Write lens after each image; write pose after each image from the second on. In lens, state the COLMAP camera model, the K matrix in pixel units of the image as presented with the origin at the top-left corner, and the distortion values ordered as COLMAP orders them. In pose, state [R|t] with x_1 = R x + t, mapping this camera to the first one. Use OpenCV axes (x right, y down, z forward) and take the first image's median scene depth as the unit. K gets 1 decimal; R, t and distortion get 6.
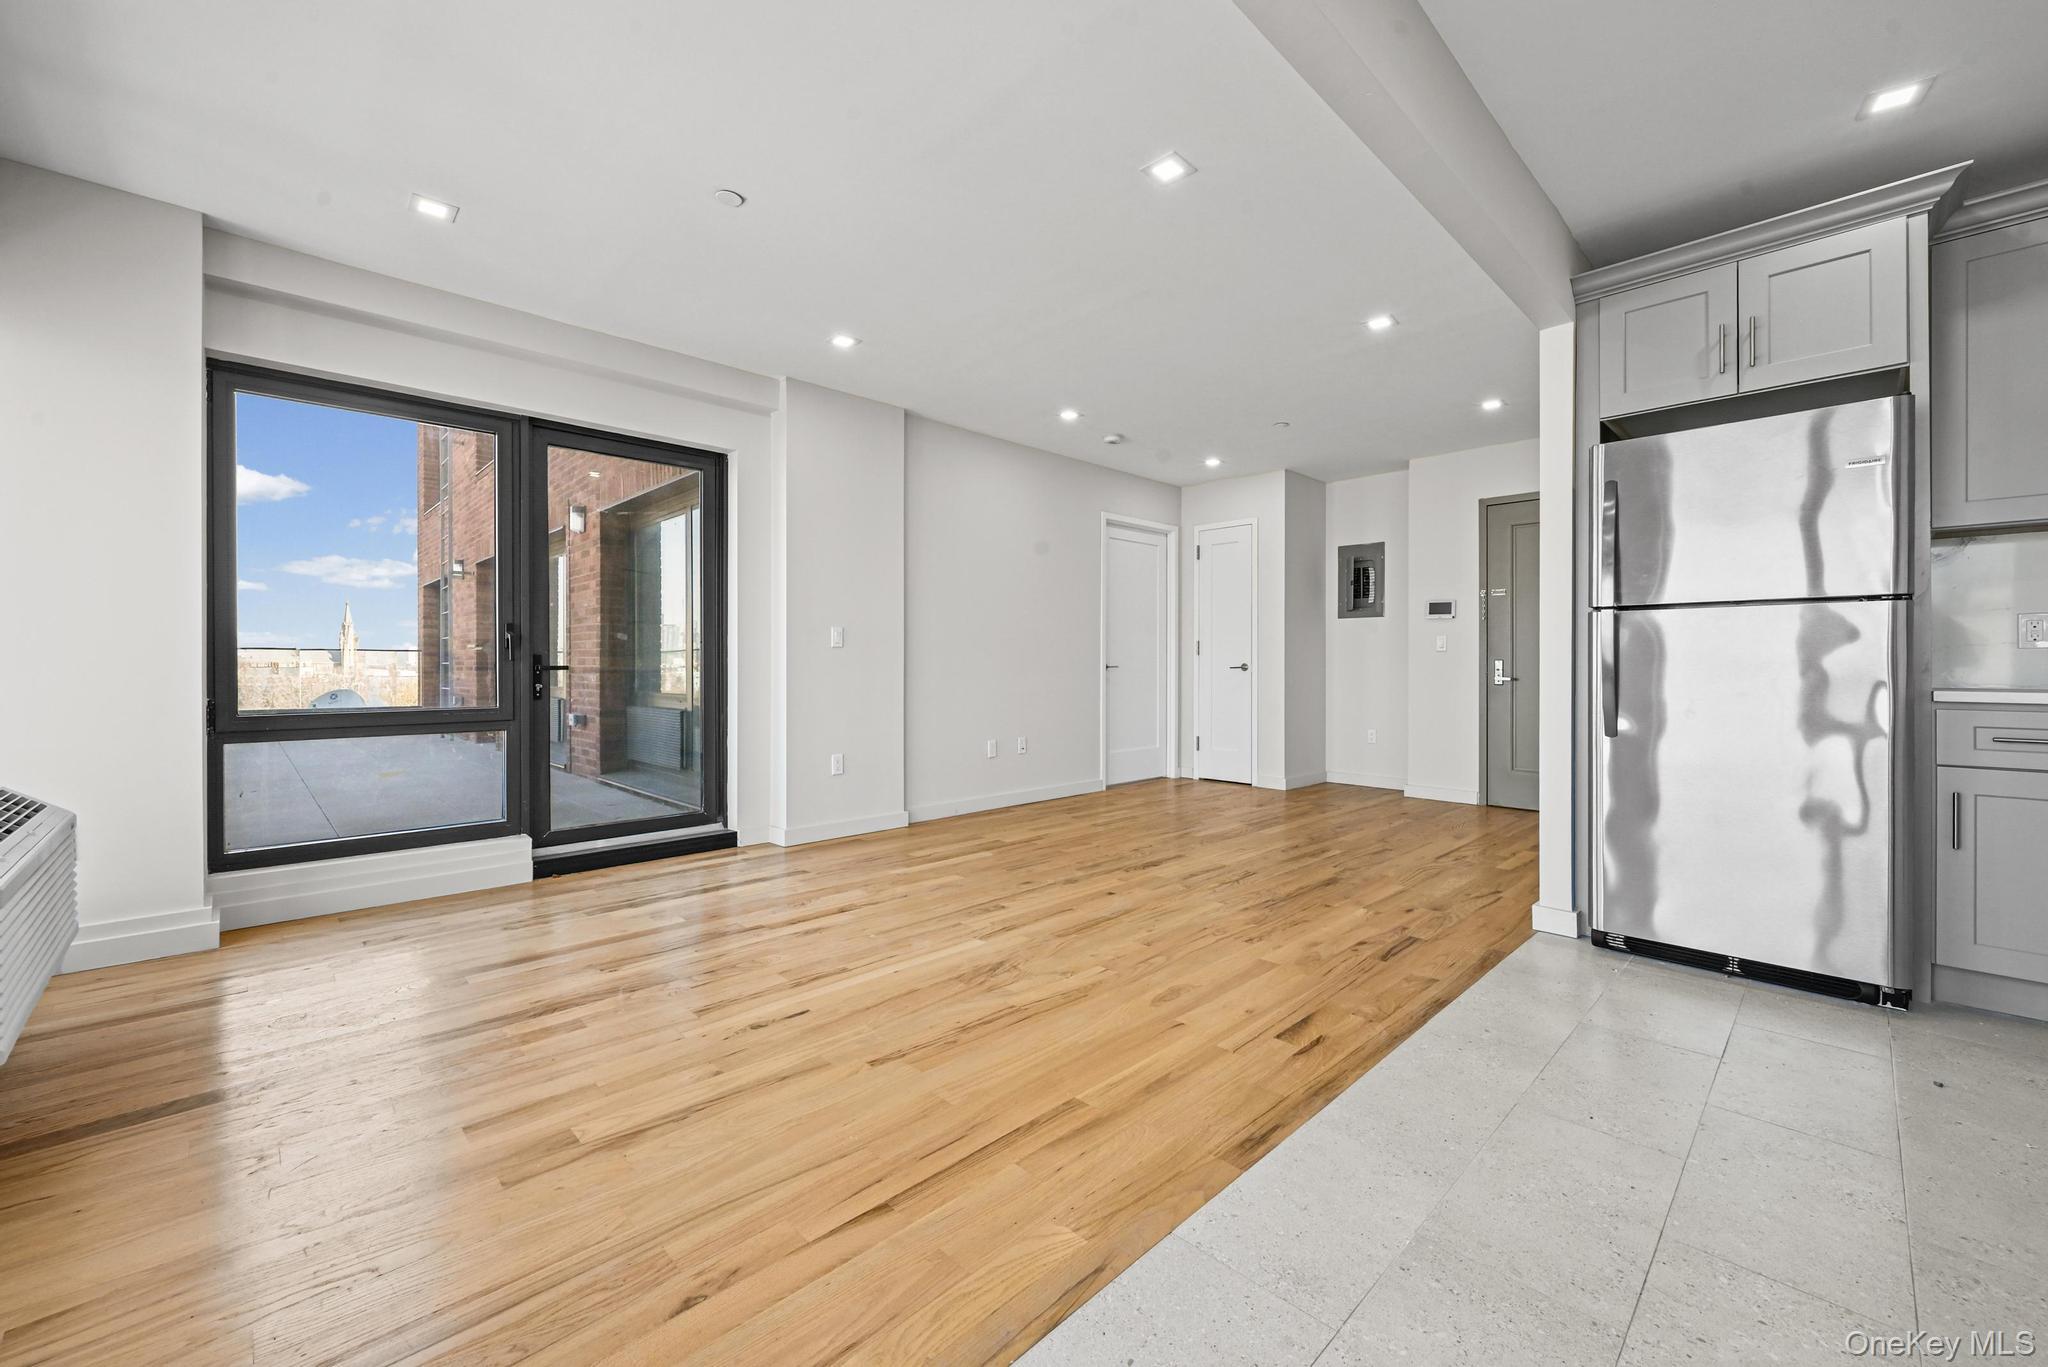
lens RADIAL K [[810.7, 0, 1034.6], [0, 810.7, 672.0], [0, 0, 1]] dist [-0.002600, -0.000187]
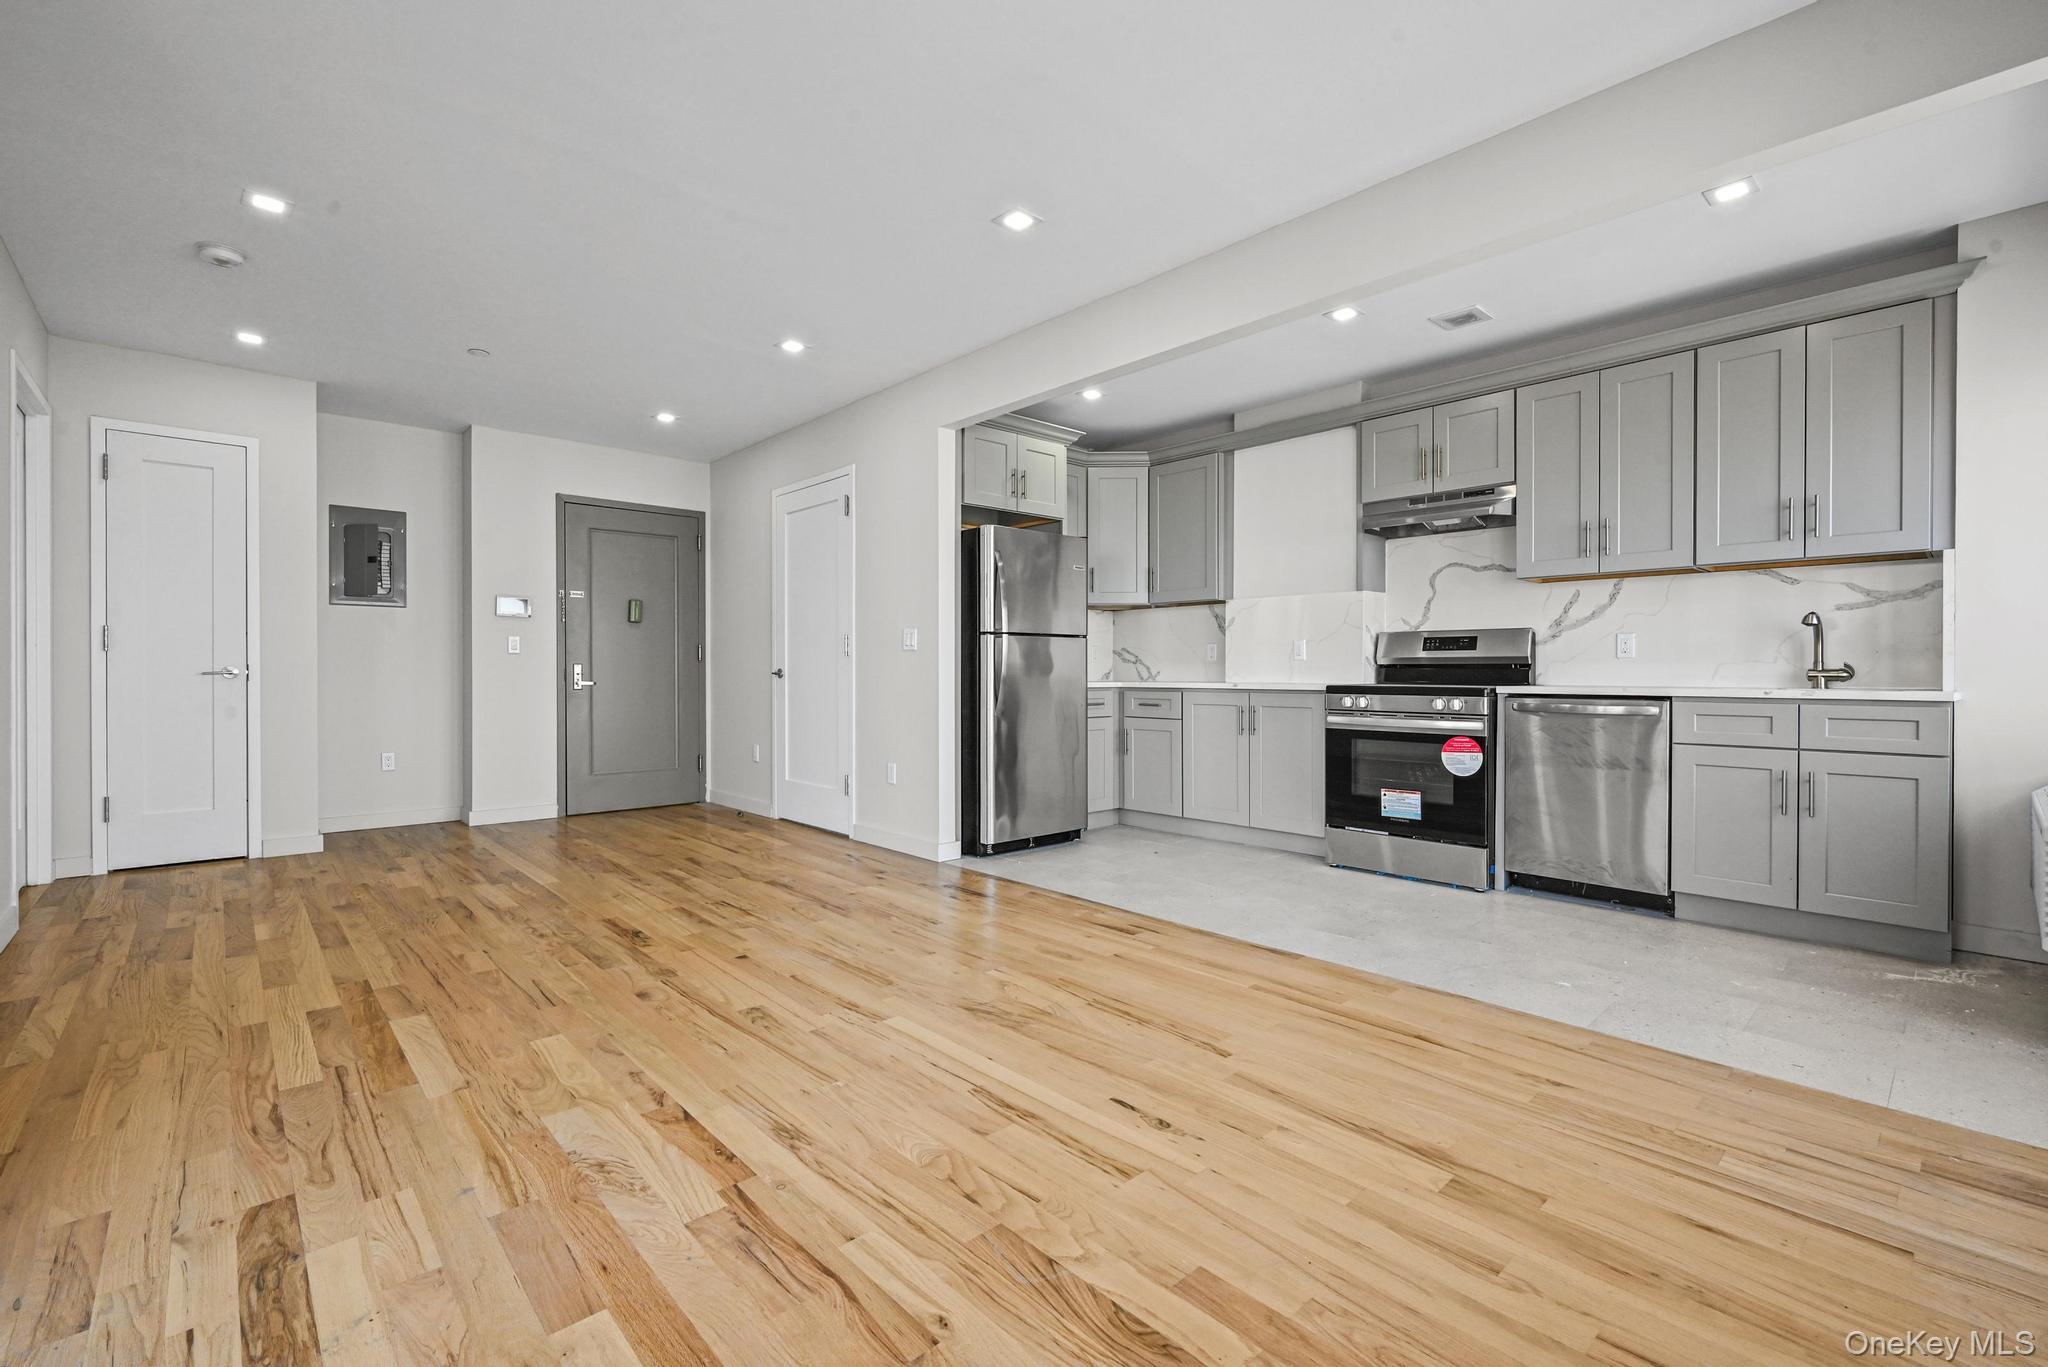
lens RADIAL K [[884.8, 0, 1024.0], [0, 884.8, 680.7], [0, 0, 1]] dist [-0.003806, -0.000212]
pose [[0.039901, -0.012120, 0.999130, -1.070149], [0.007121, 0.999904, 0.011845, -0.007901], [-0.999178, 0.006643, 0.039984, 0.972198]]
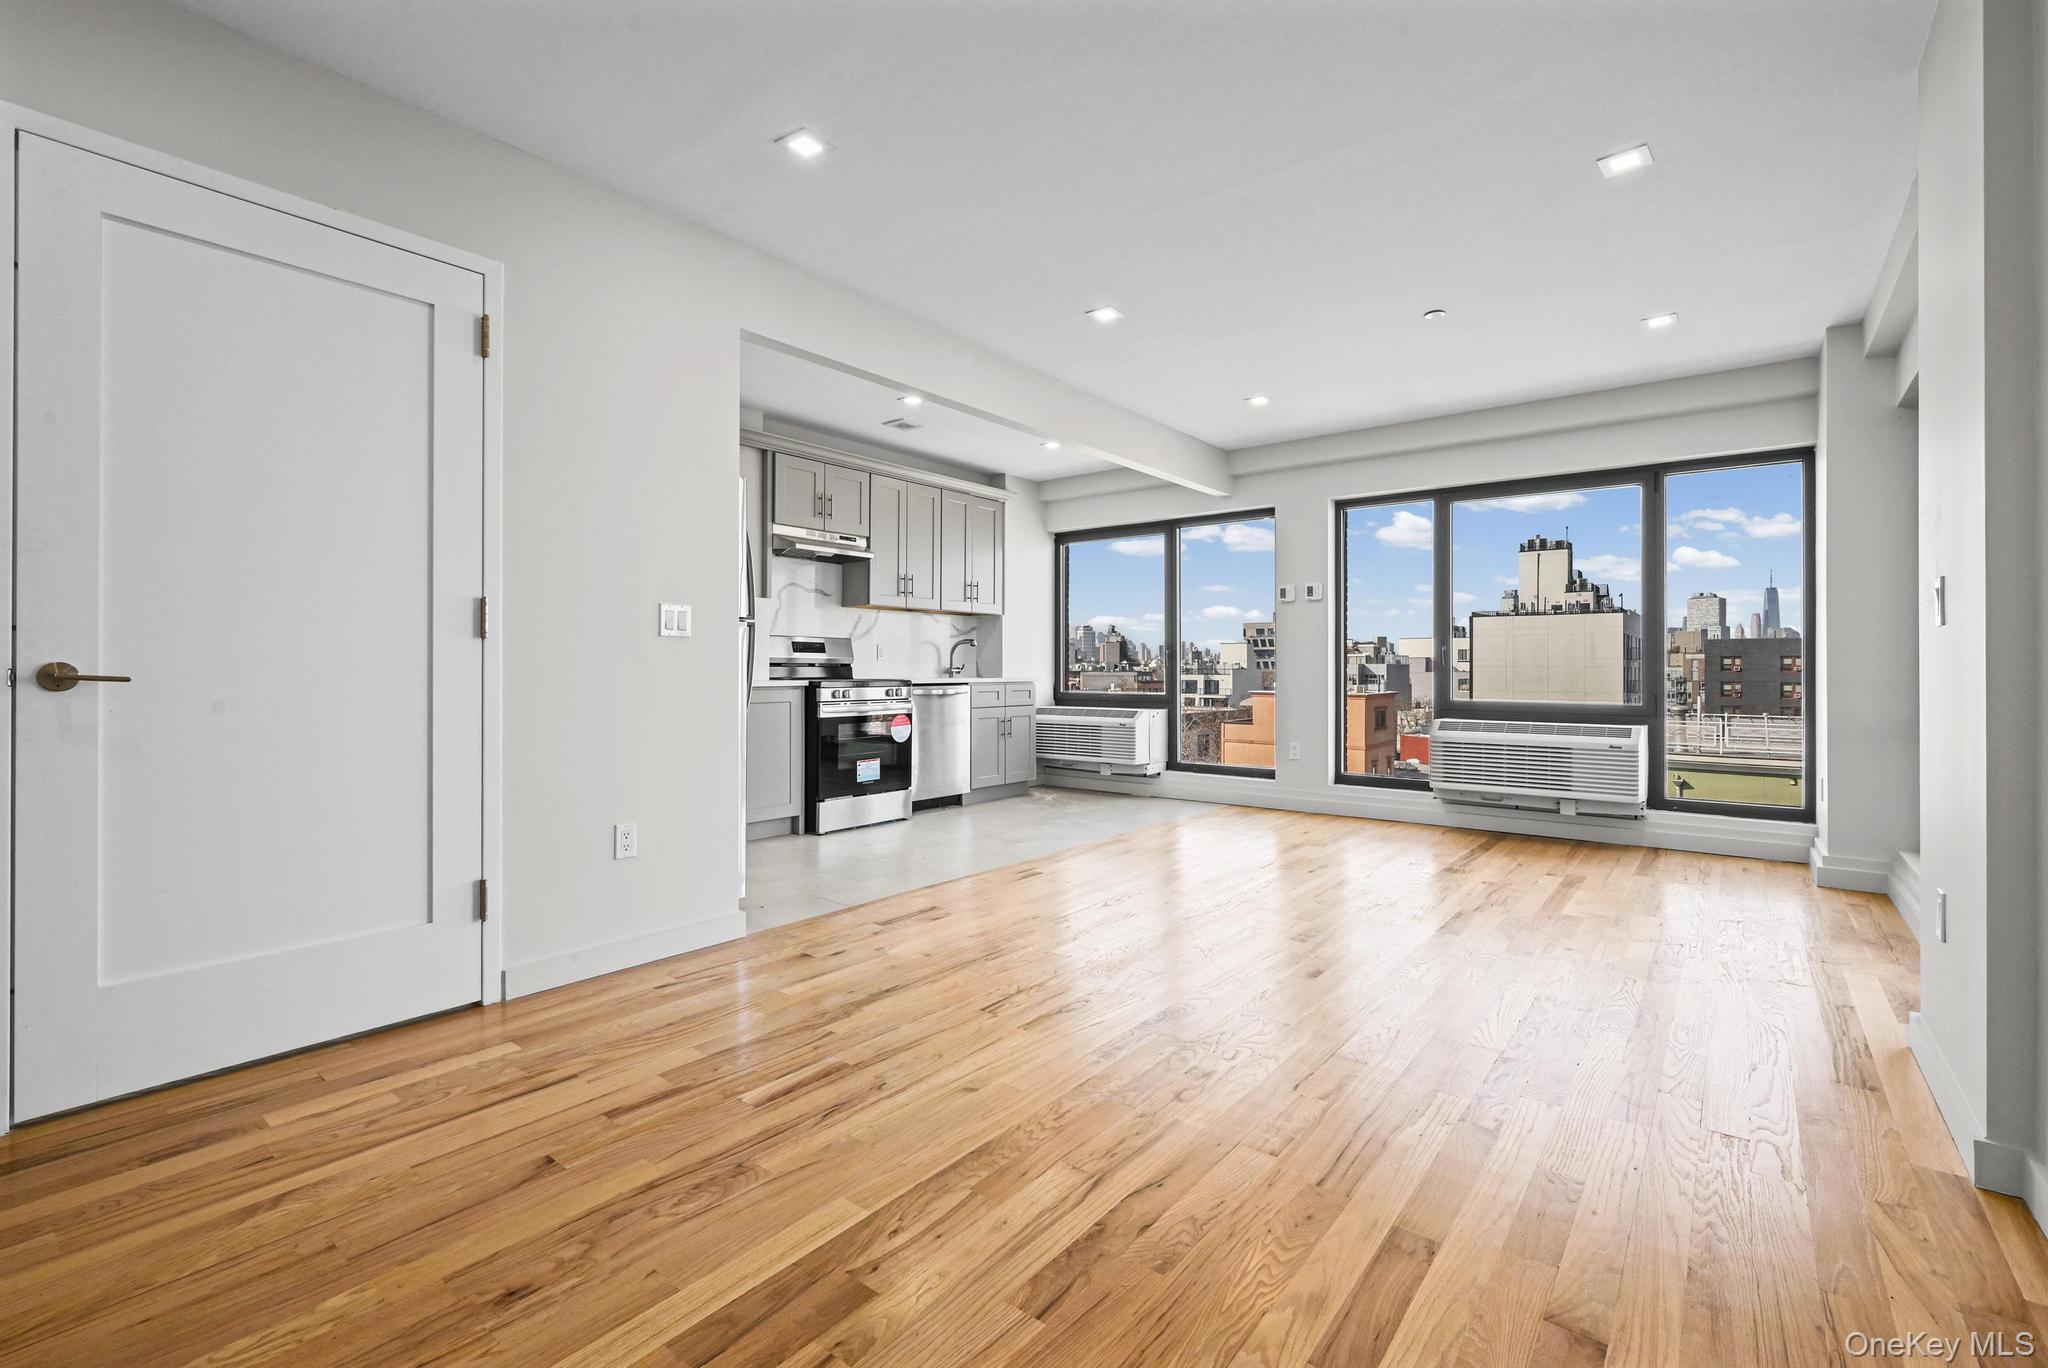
lens RADIAL K [[900.2, 0, 1026.6], [0, 900.2, 675.8], [0, 0, 1]] dist [-0.000956, -0.000044]
pose [[-0.993255, 0.000849, -0.115951, 0.493201], [-0.000947, 0.999880, 0.015436, -0.019143], [0.115950, 0.015442, -0.993135, 2.598941]]
